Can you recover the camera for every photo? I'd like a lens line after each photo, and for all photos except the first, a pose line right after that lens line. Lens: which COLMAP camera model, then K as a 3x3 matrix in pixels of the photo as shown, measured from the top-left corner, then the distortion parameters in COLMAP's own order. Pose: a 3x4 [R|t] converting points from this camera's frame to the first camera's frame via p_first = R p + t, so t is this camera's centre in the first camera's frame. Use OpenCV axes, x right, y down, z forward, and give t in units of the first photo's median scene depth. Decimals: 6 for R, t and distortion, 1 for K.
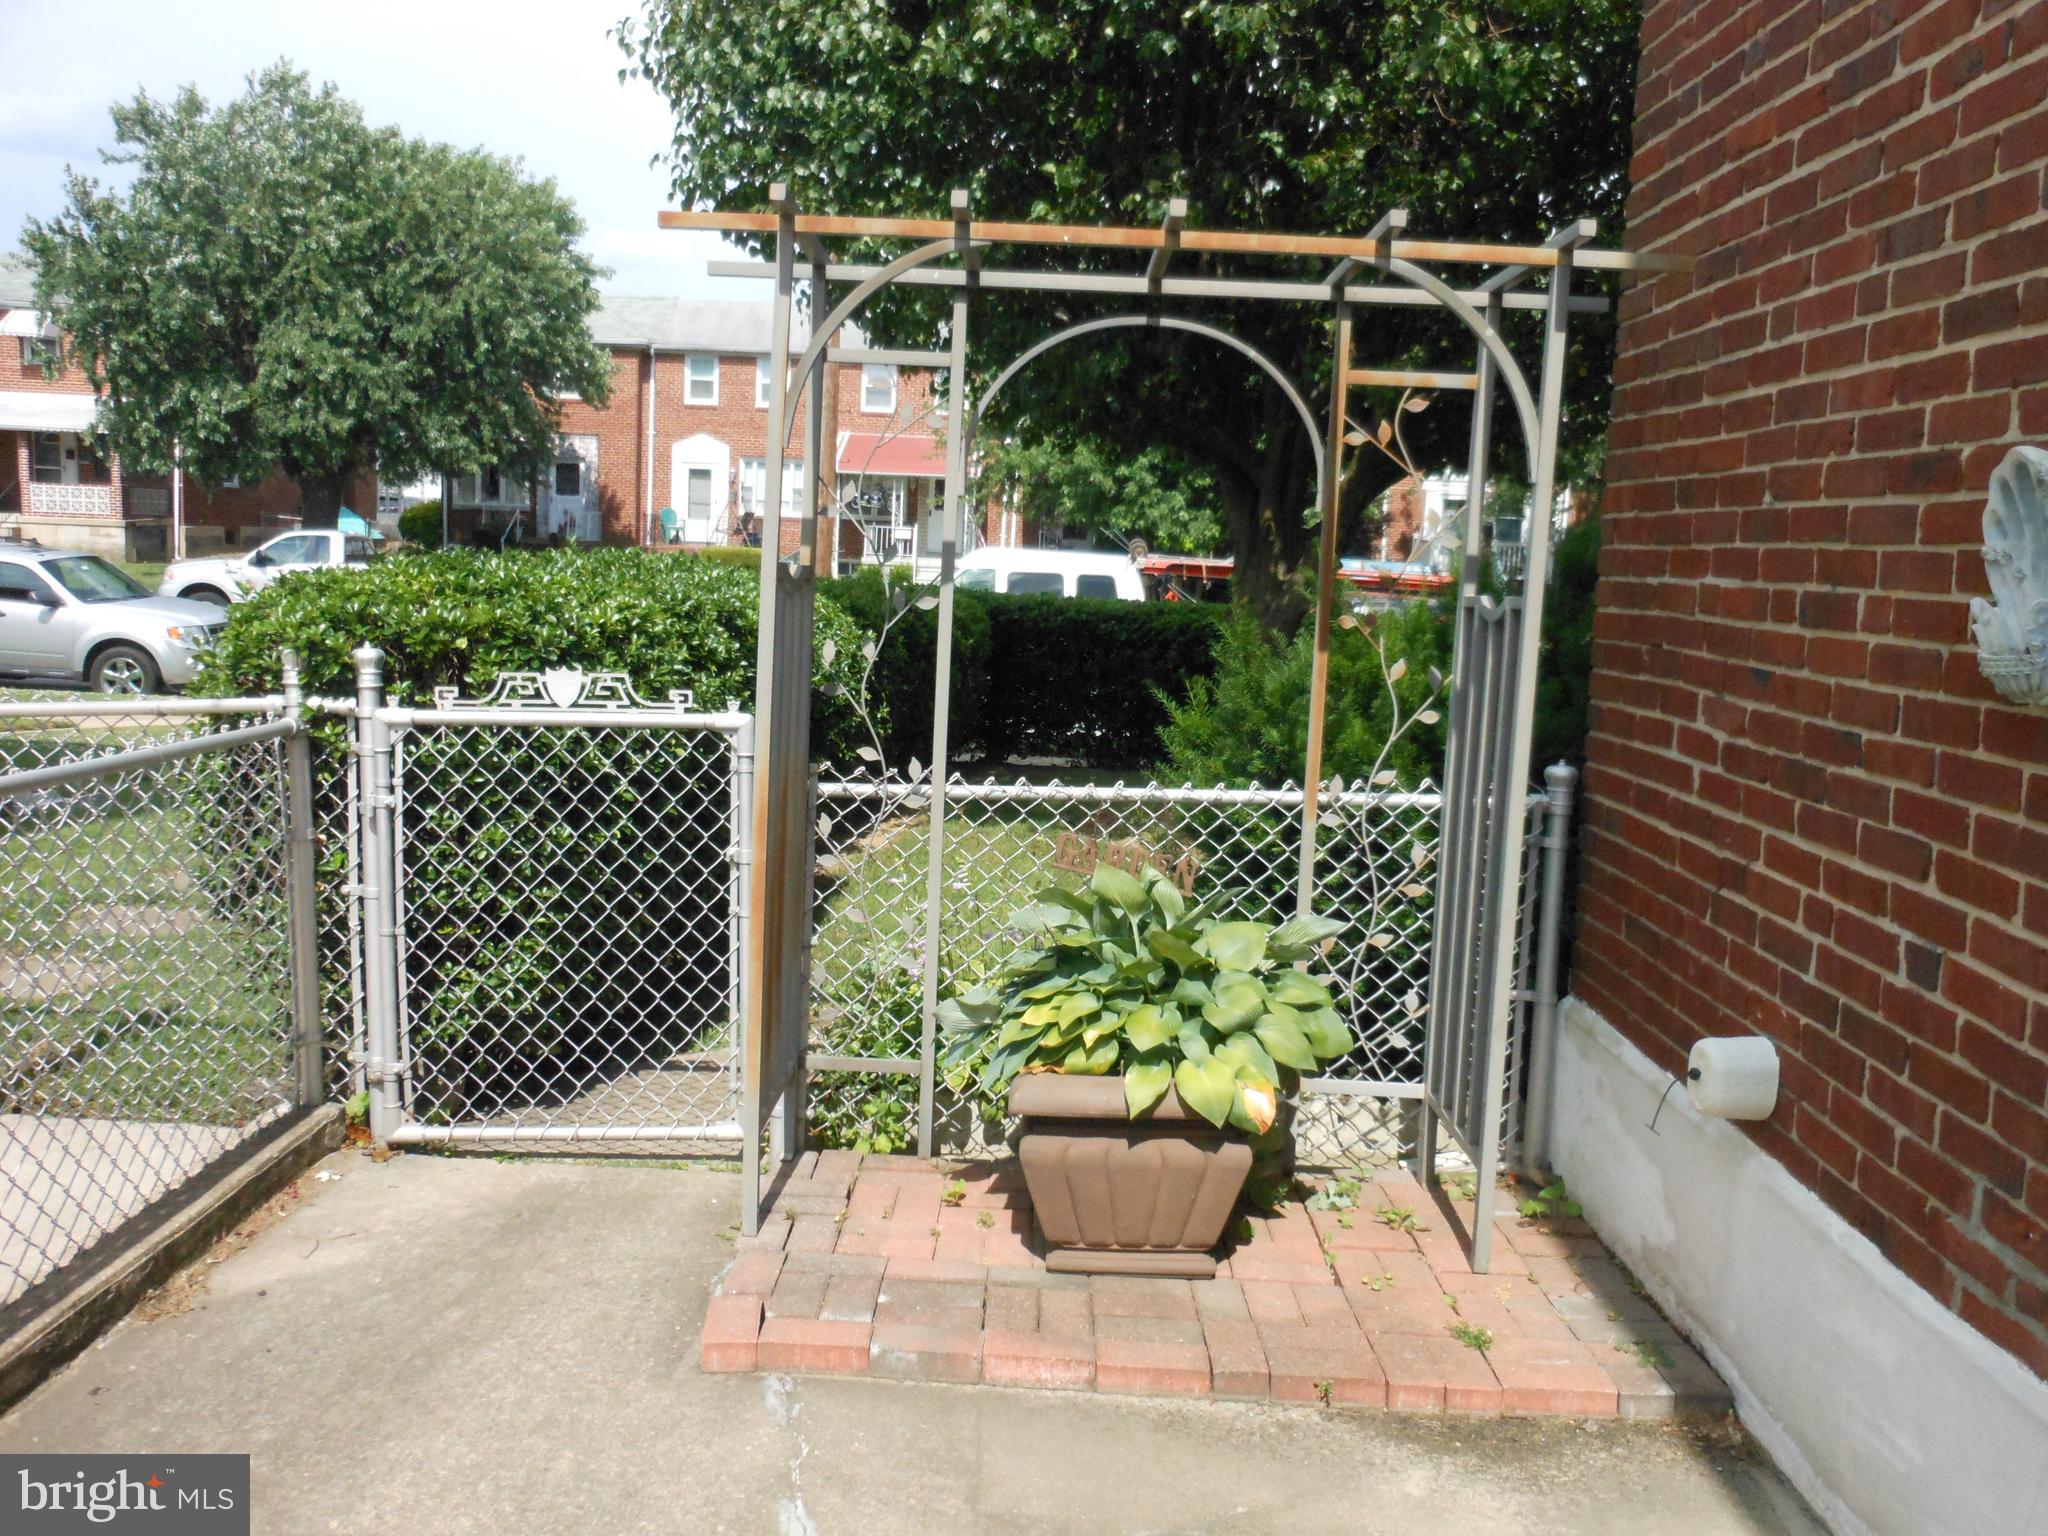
lens RADIAL K [[1656.1, 0, 1024.0], [0, 1656.1, 768.0], [0, 0, 1]] dist [0.002188, -0.003643]
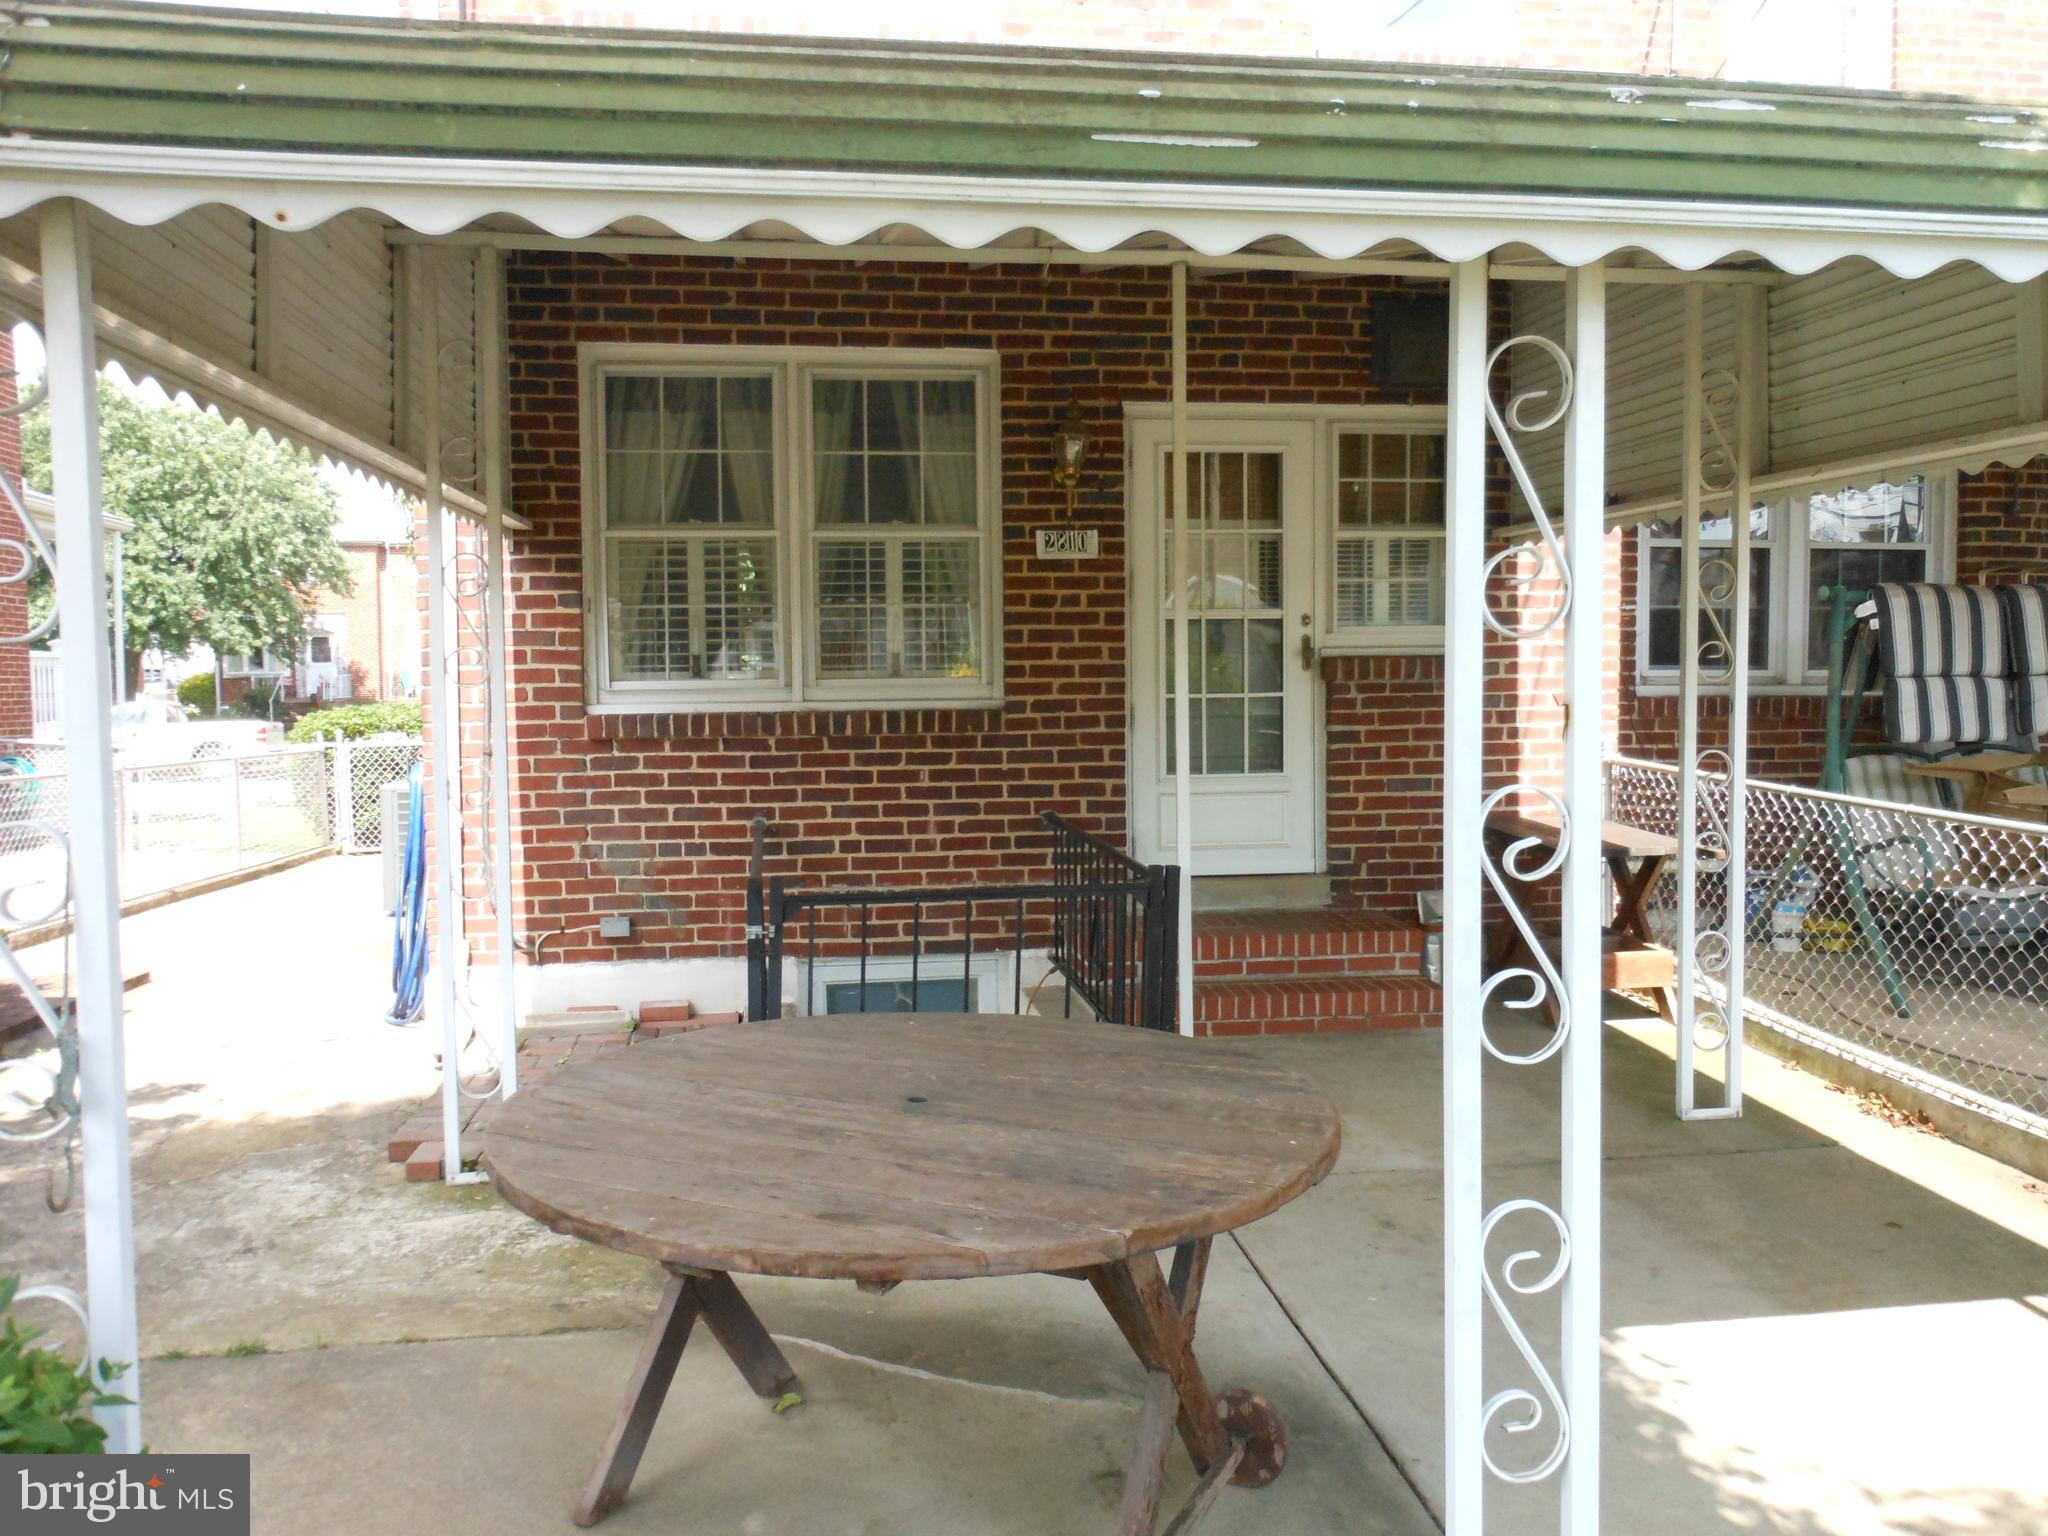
lens RADIAL K [[1638.5, 0, 1024.0], [0, 1638.5, 768.0], [0, 0, 1]] dist [0.032424, -0.001726]
pose [[0.987540, -0.059200, 0.145811, 0.081169], [0.070085, 0.995034, -0.070680, 0.050996], [-0.140902, 0.080019, 0.986784, -0.388509]]
